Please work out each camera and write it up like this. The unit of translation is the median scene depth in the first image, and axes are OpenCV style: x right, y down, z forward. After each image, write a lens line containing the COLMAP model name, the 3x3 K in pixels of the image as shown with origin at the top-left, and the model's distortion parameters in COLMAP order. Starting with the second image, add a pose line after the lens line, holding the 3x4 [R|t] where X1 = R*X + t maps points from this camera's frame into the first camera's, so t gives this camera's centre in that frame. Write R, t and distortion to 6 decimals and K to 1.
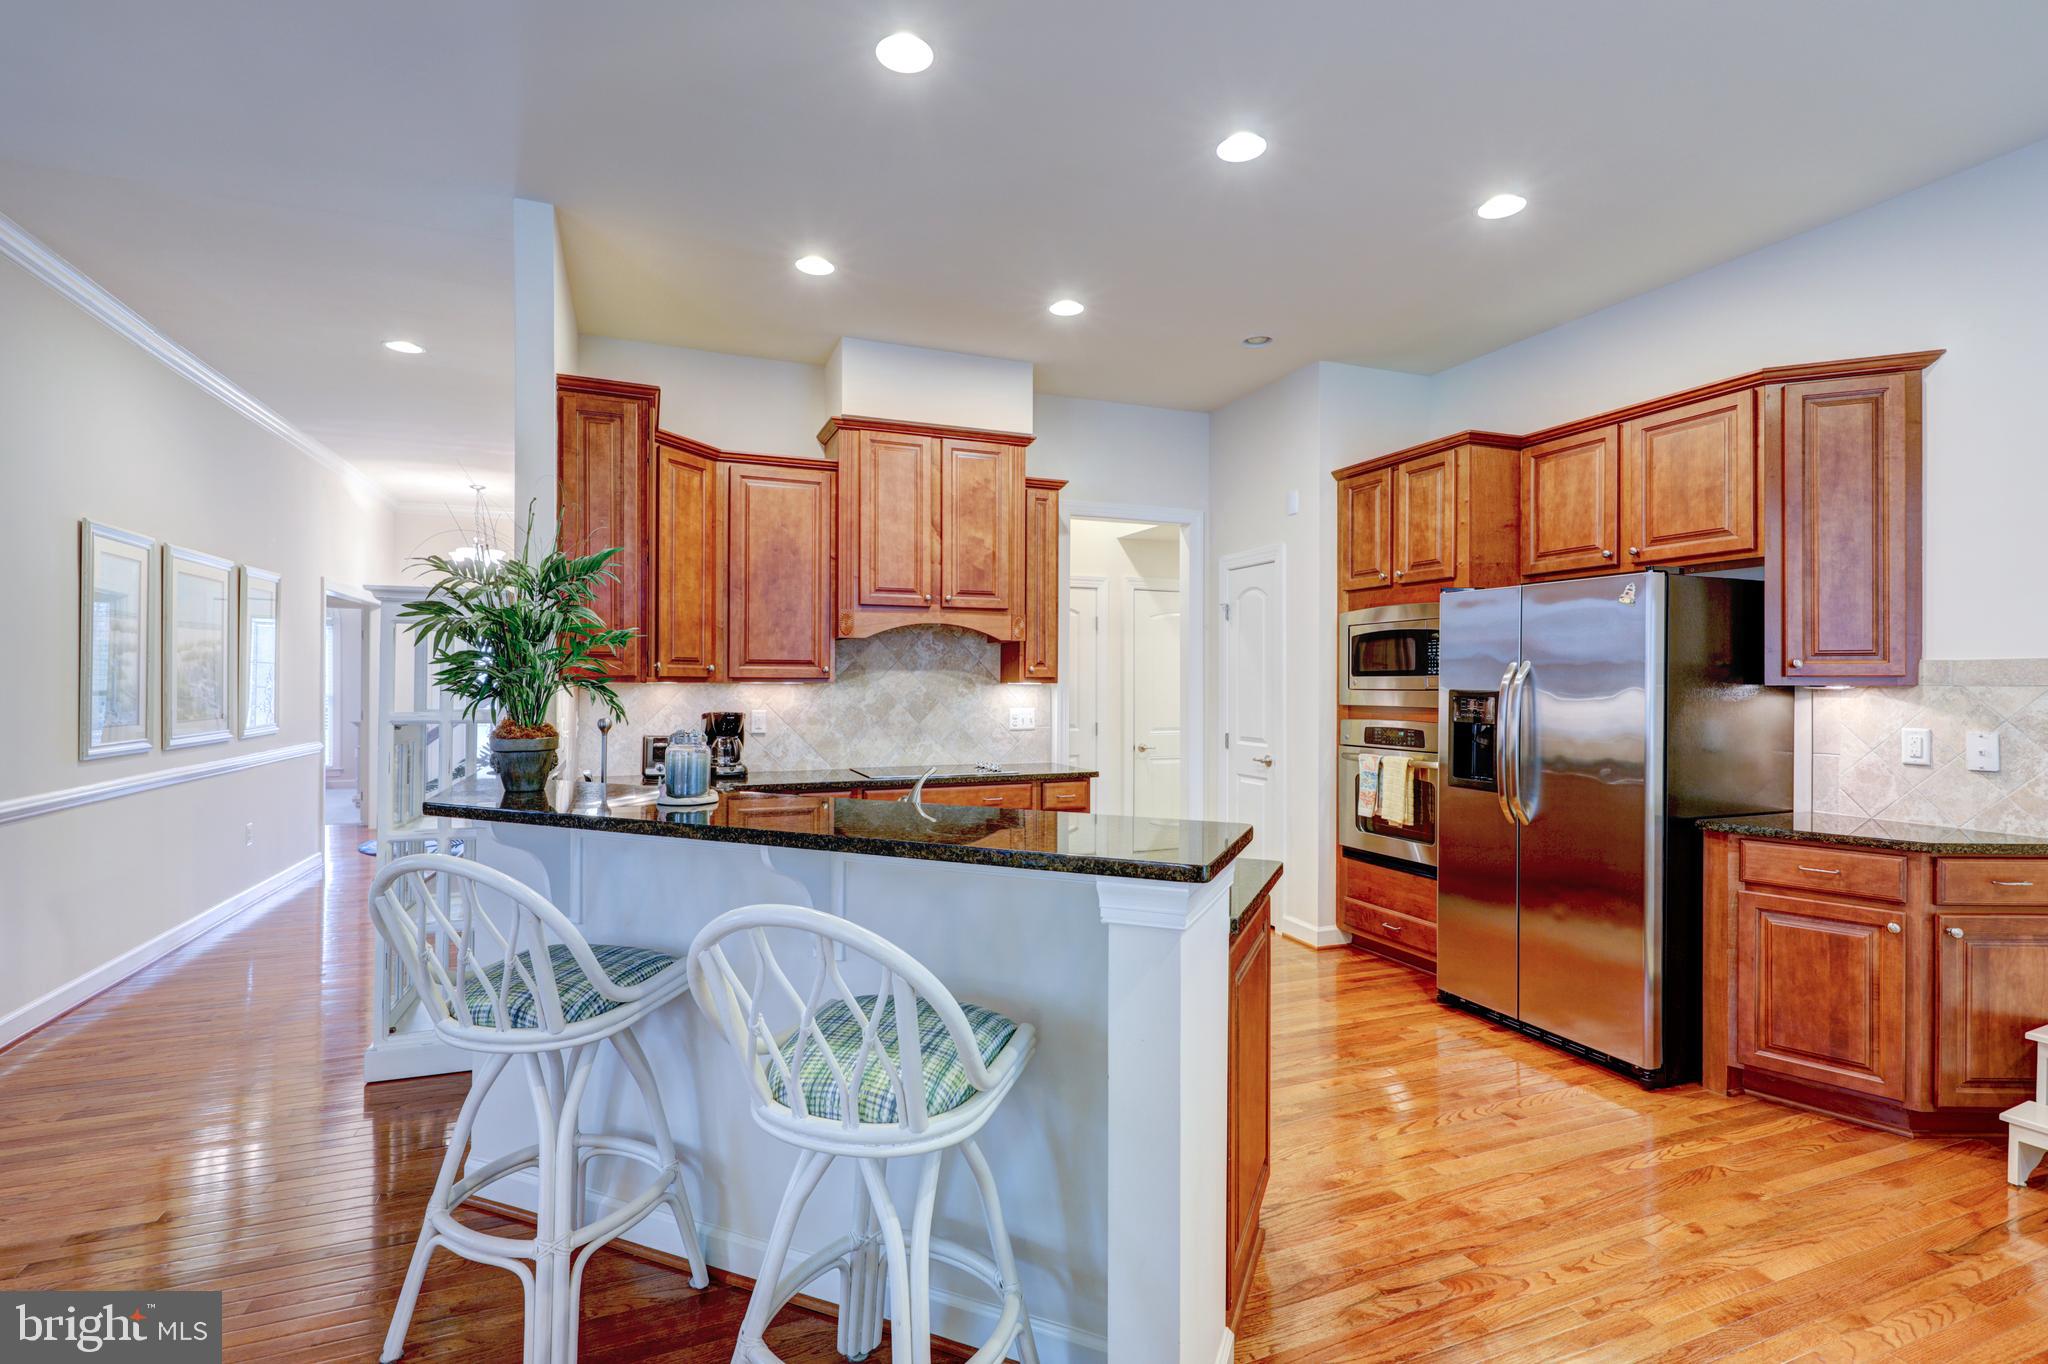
lens RADIAL K [[939.3, 0, 1006.3], [0, 939.3, 681.8], [0, 0, 1]] dist [0.019306, 0.000015]
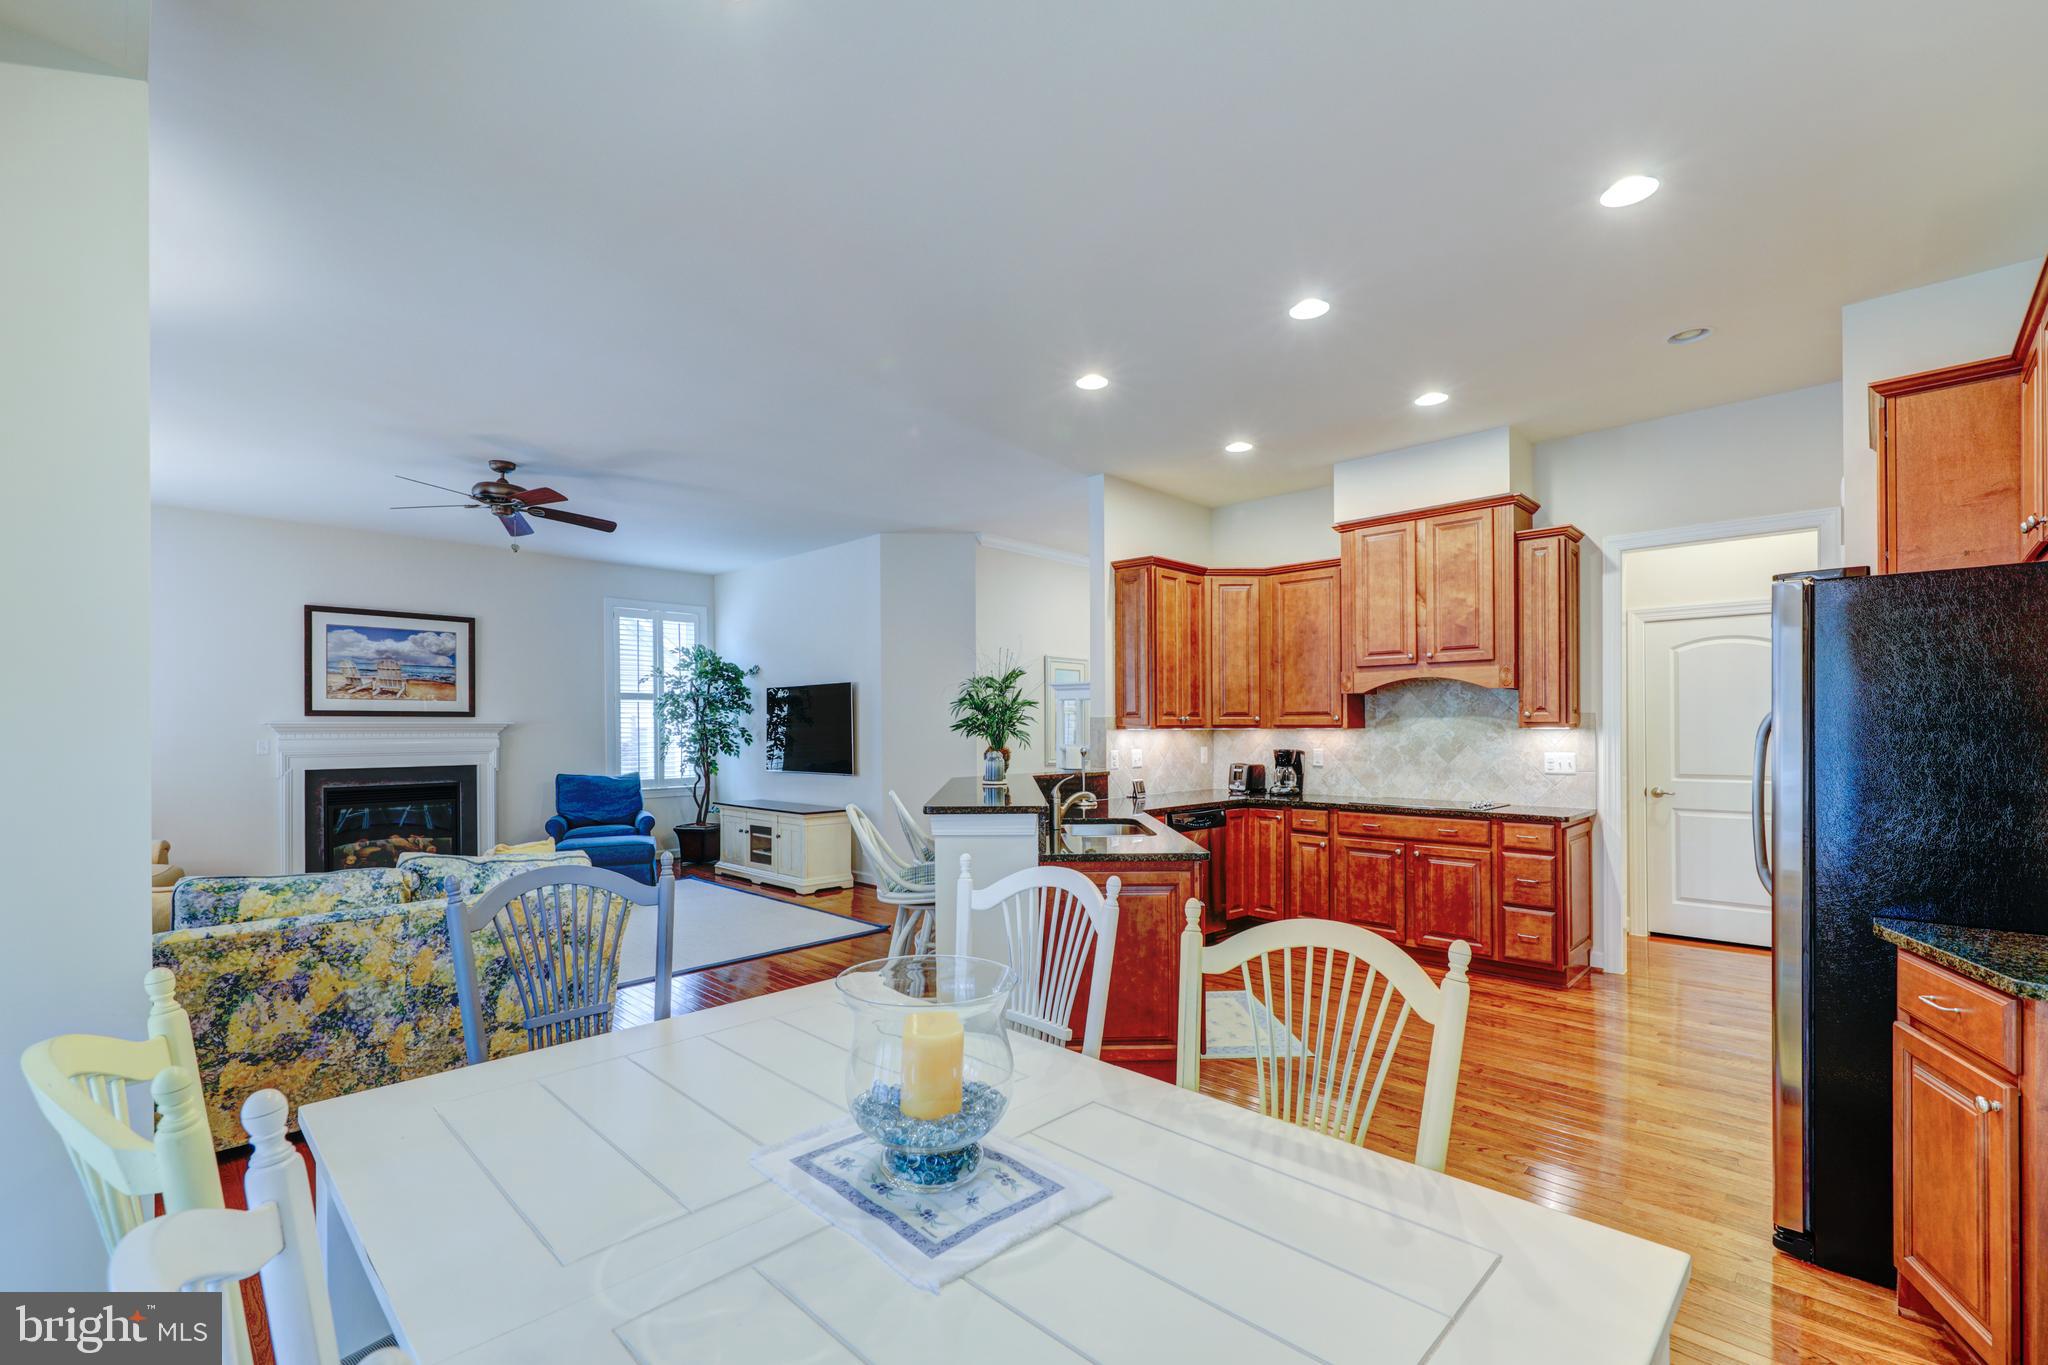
lens RADIAL K [[861.3, 0, 1021.1], [0, 861.3, 727.6], [0, 0, 1]] dist [0.006032, -0.001986]
pose [[0.411756, -0.004371, -0.911283, 0.715943], [0.005757, 0.999981, -0.002195, 0.000097], [0.911276, -0.004342, 0.411774, 0.103516]]
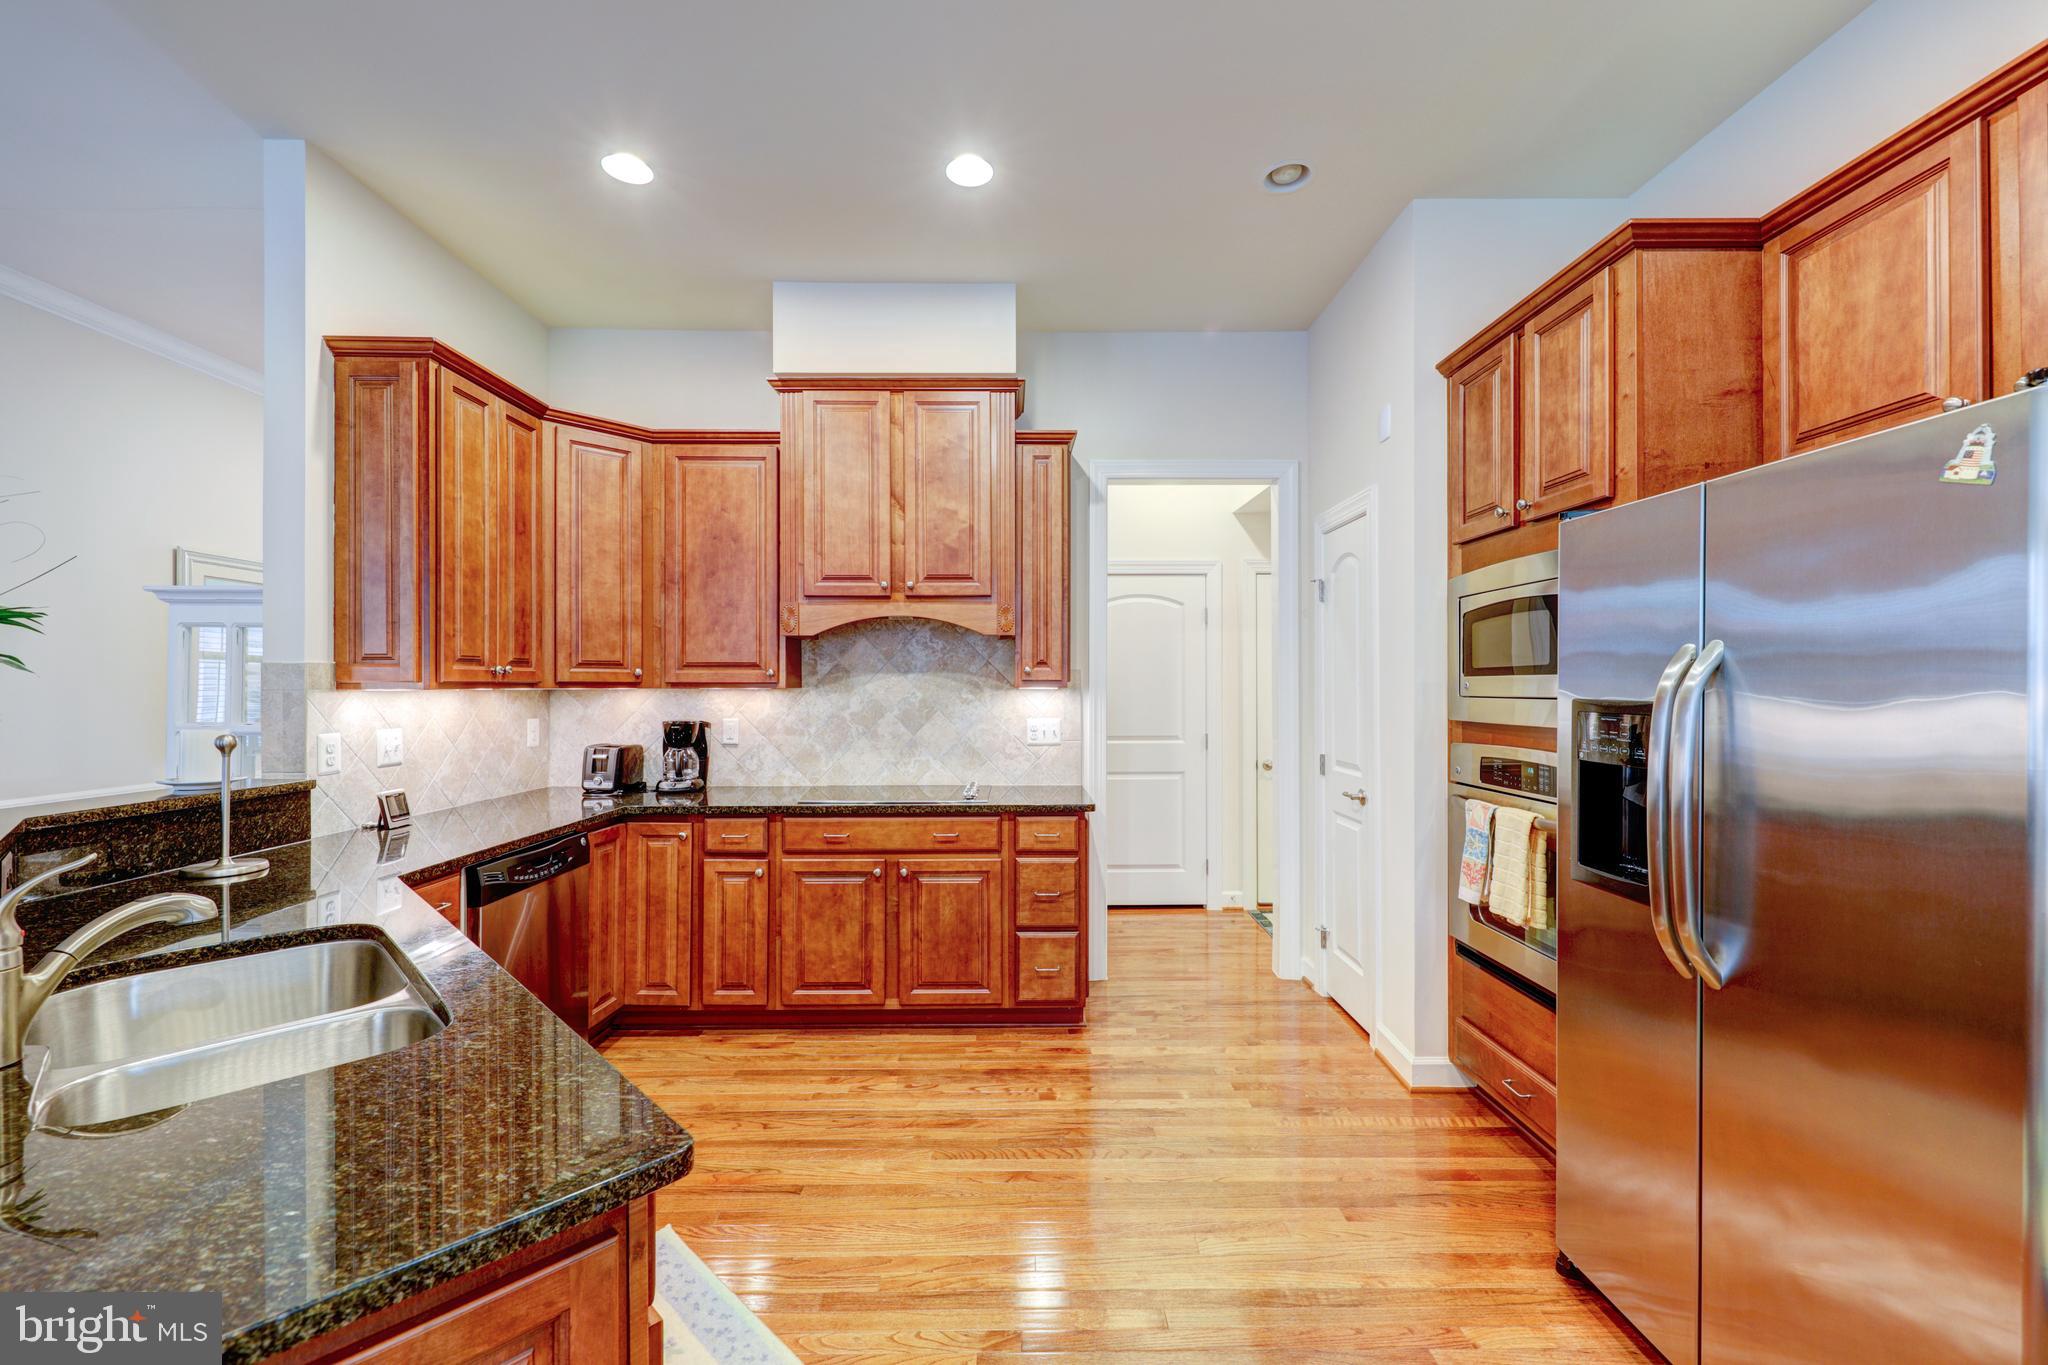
lens RADIAL K [[809.3, 0, 1016.7], [0, 809.3, 683.6], [0, 0, 1]] dist [0.005081, -0.002441]
pose [[0.934954, -0.004582, -0.354739, 0.281157], [0.003635, 0.999988, -0.003336, 0.000148], [0.354750, 0.001829, 0.934959, 0.381156]]
